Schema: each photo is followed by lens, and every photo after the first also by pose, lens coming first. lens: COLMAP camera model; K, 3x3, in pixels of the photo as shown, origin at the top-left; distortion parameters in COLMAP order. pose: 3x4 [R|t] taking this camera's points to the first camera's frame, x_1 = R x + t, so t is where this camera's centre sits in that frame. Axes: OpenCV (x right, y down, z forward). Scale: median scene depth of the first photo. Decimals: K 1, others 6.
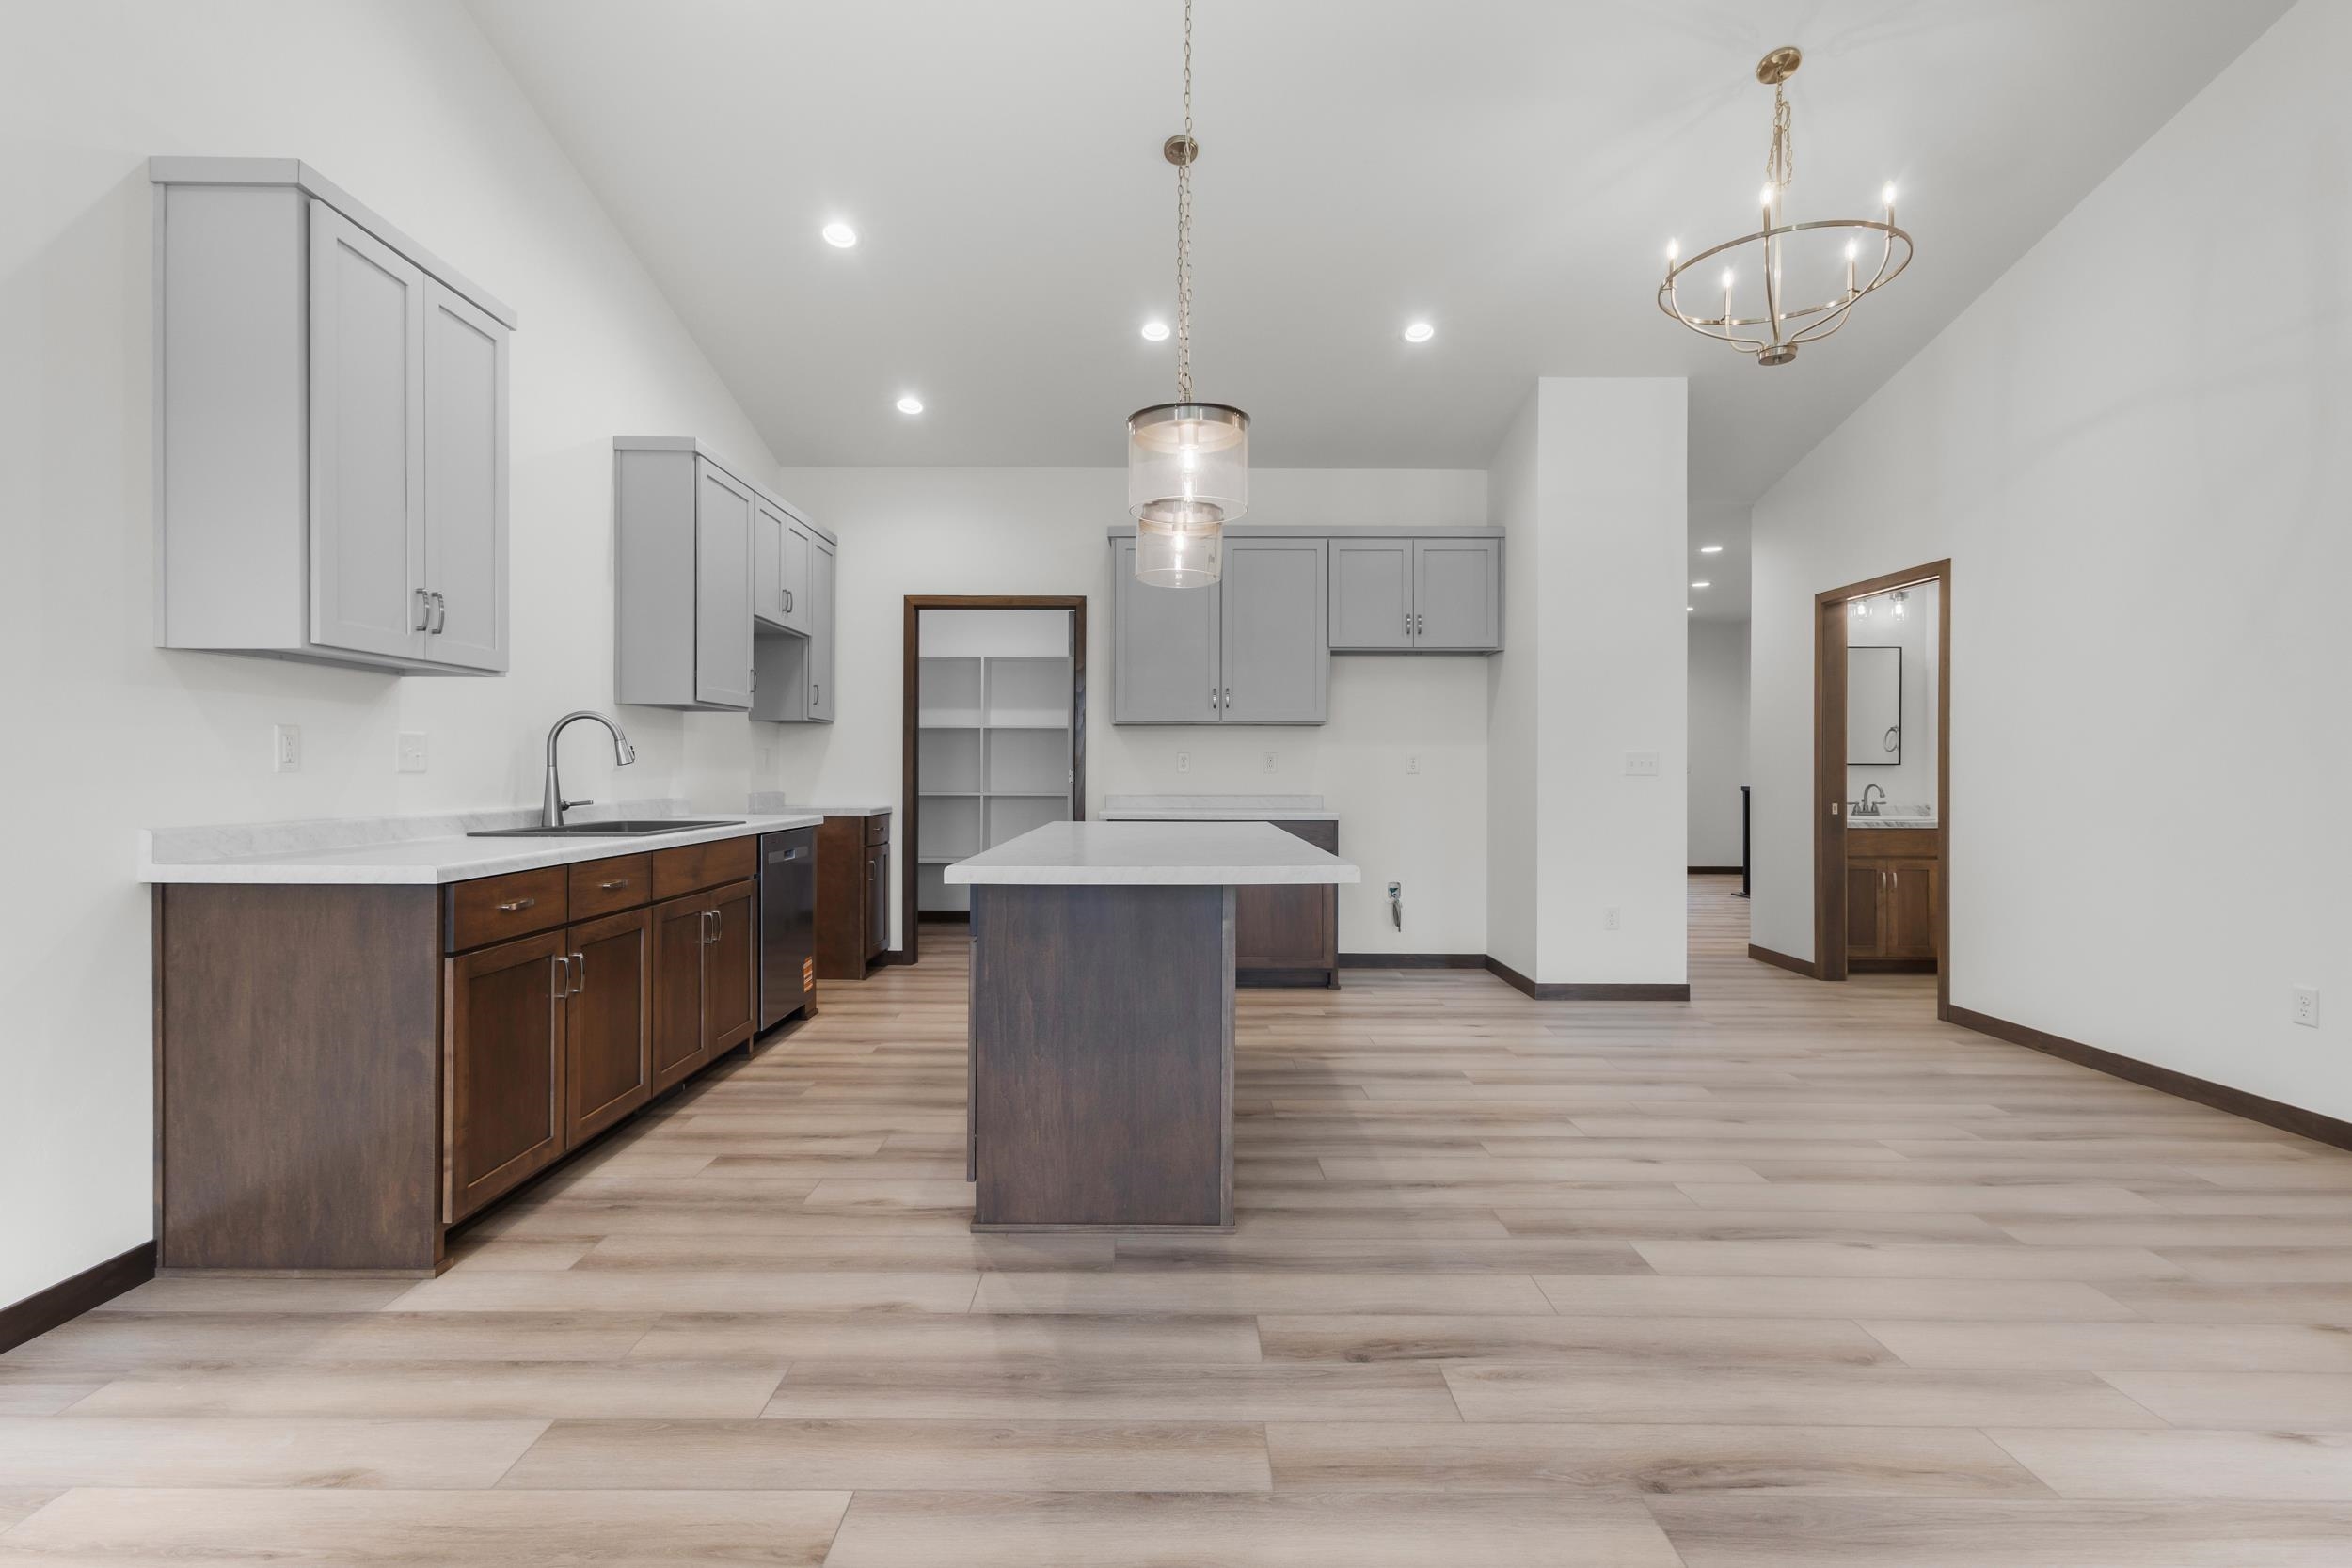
lens RADIAL K [[1083.7, 0, 1173.5], [0, 1083.7, 772.8], [0, 0, 1]] dist [0.003542, -0.001026]
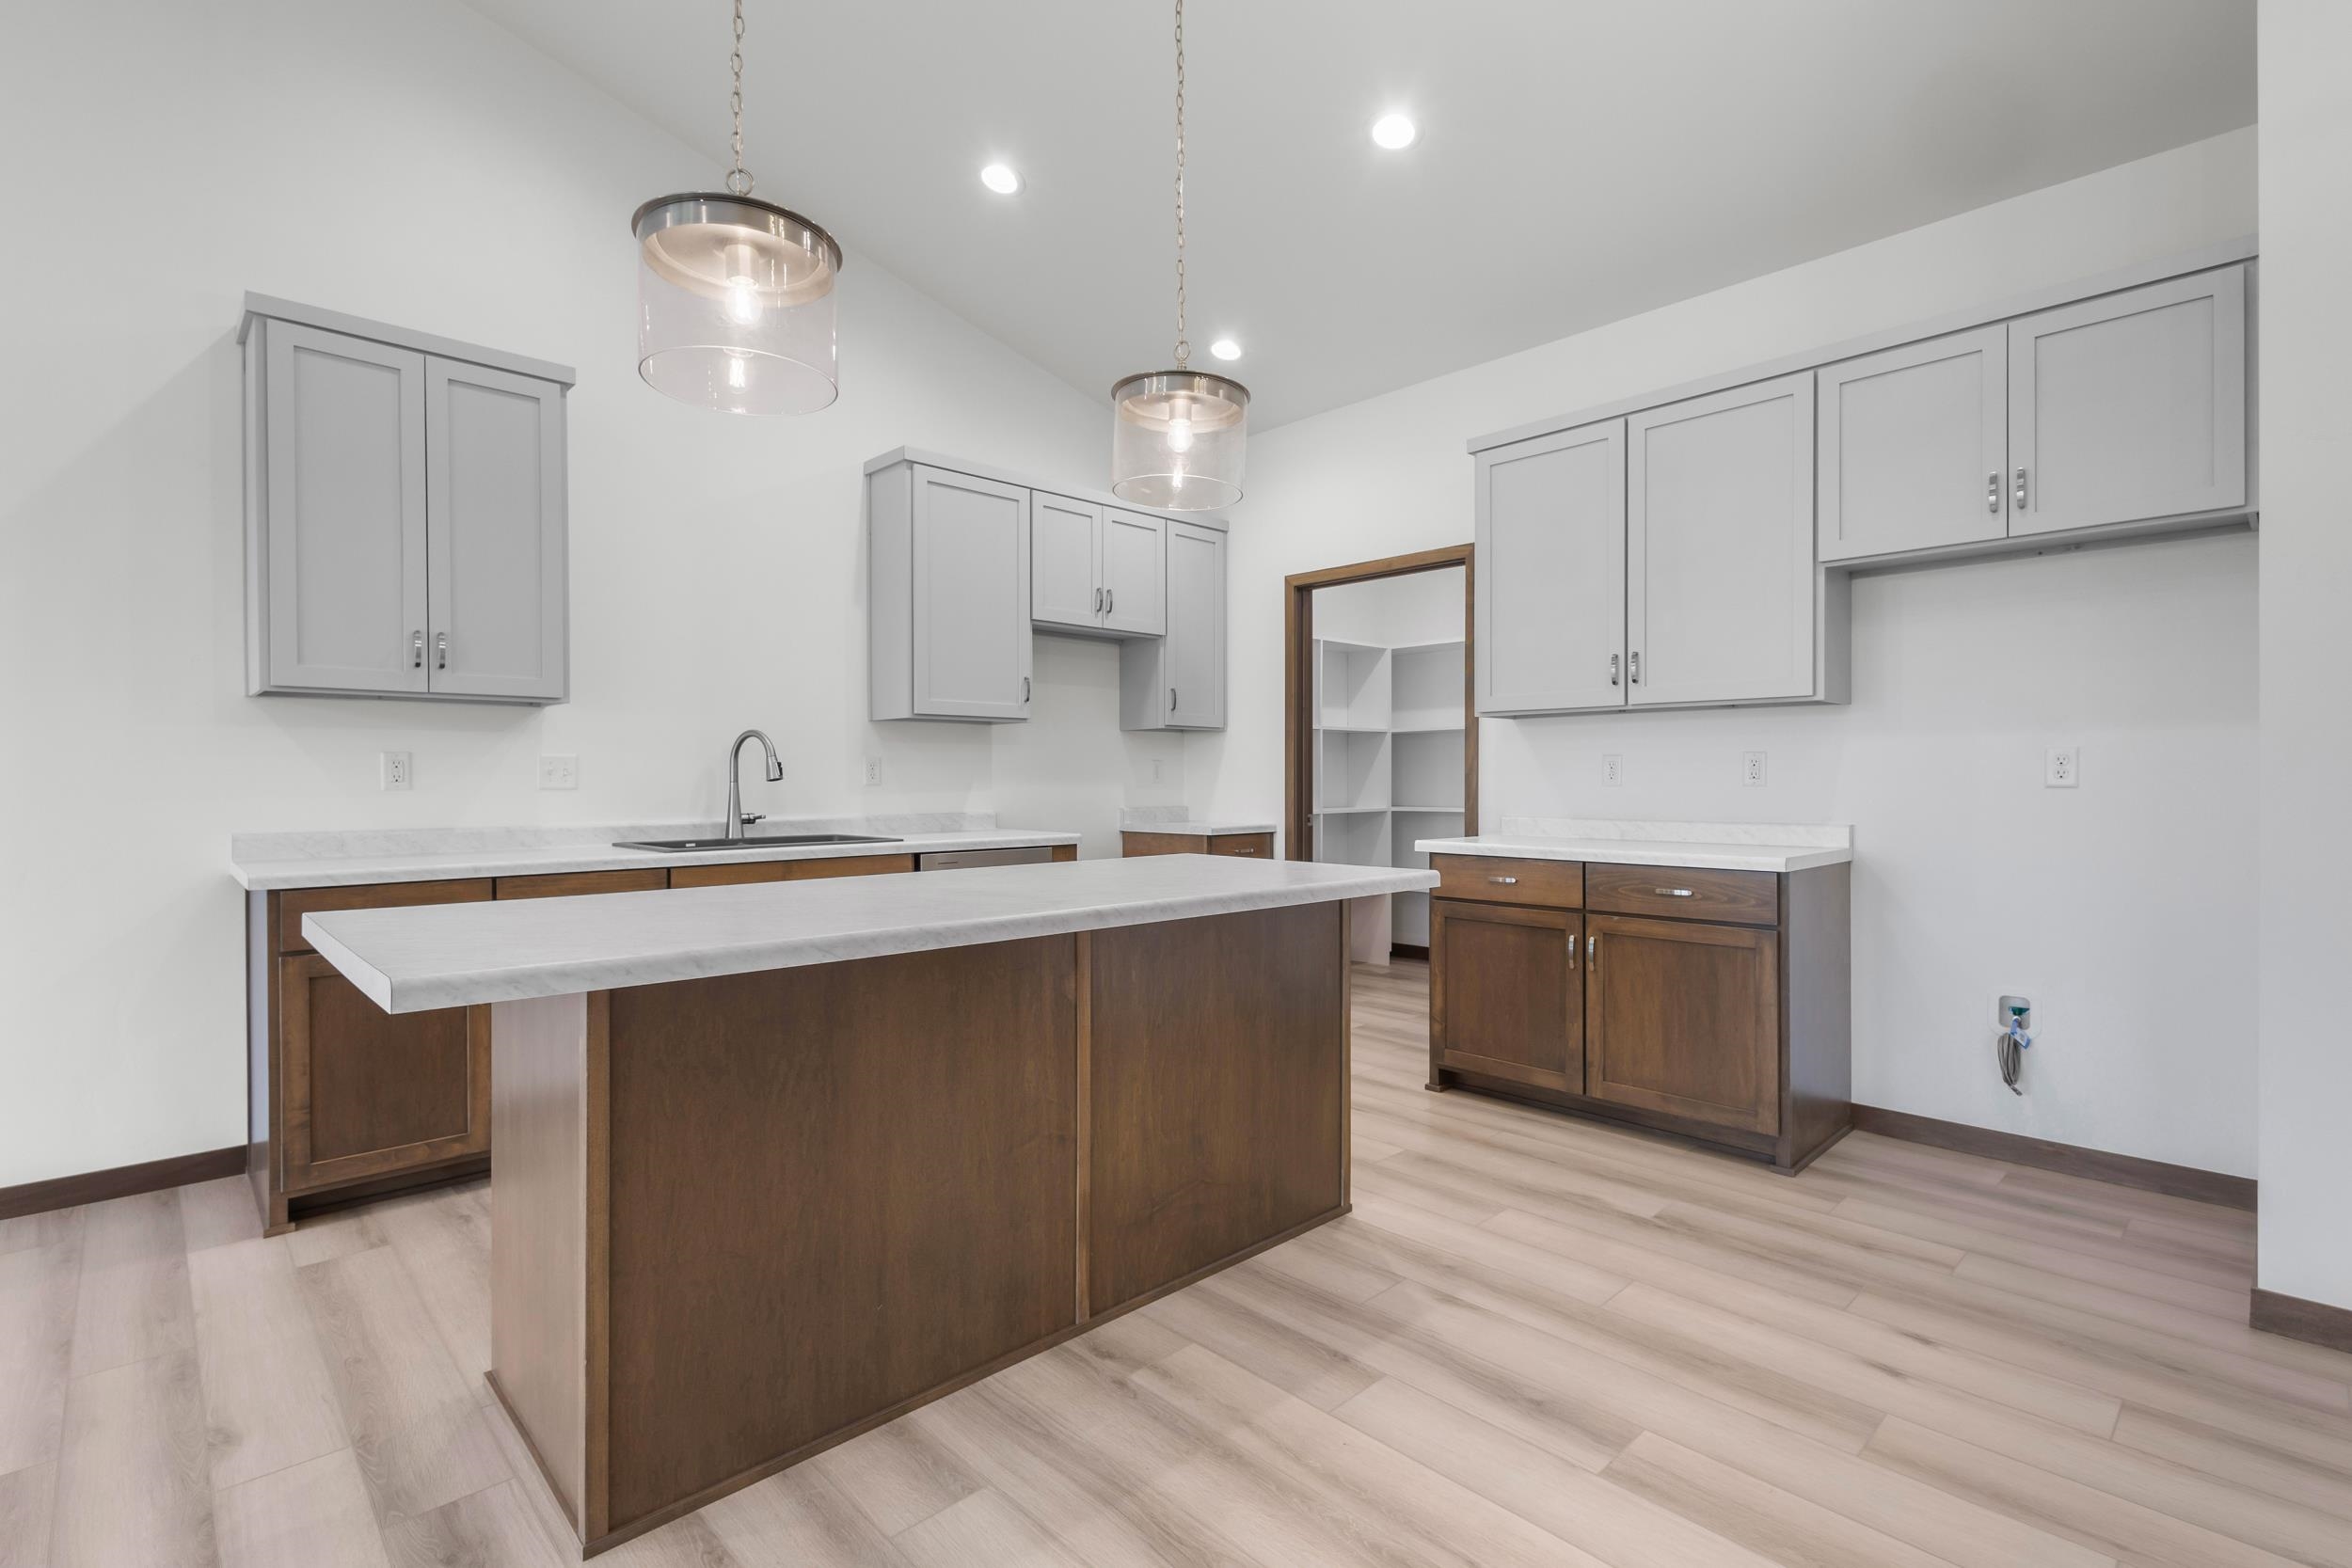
lens RADIAL K [[1083.7, 0, 1174.6], [0, 1083.7, 790.1], [0, 0, 1]] dist [0.003542, -0.001026]
pose [[0.688092, 0.004315, -0.725610, 0.490699], [0.003151, 0.999955, 0.008935, -0.006342], [0.725616, -0.008435, 0.688048, 0.562146]]
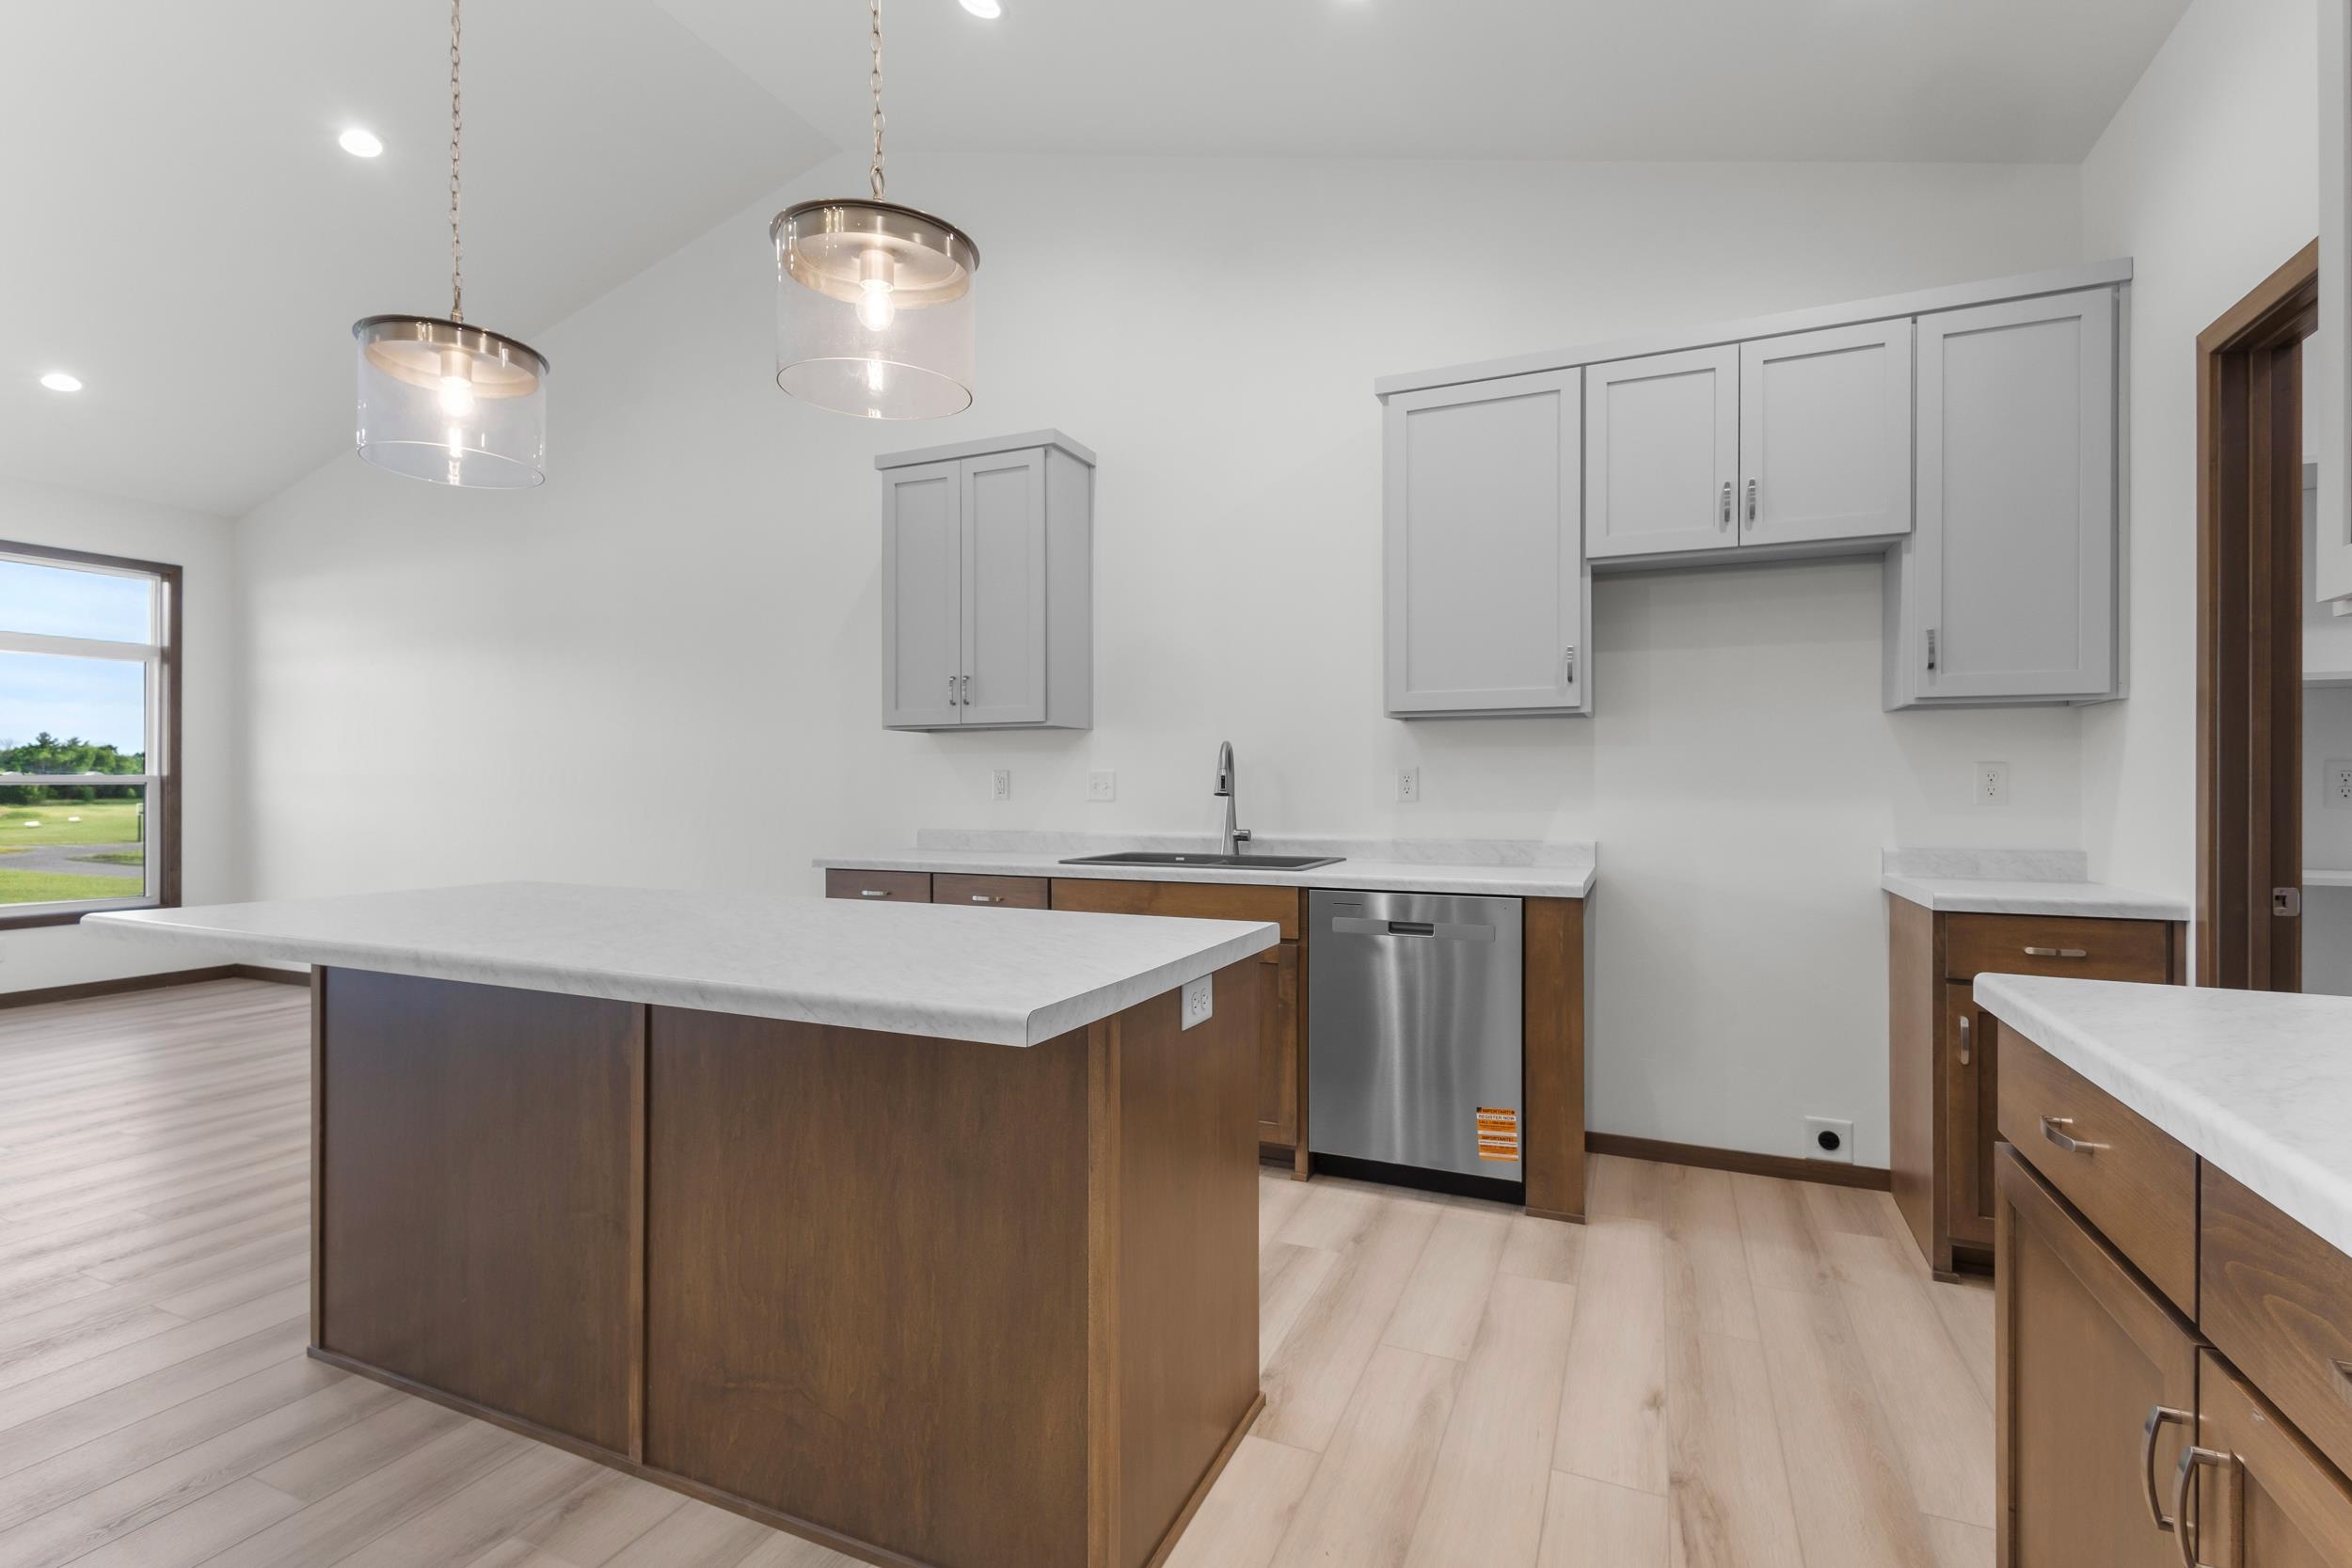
lens RADIAL K [[1083.7, 0, 1161.8], [0, 1083.7, 787.8], [0, 0, 1]] dist [0.003542, -0.001026]
pose [[-0.416207, -0.000720, -0.909270, 0.376039], [-0.002607, 0.999997, 0.000401, -0.014174], [0.909266, 0.002537, -0.416207, 1.330924]]
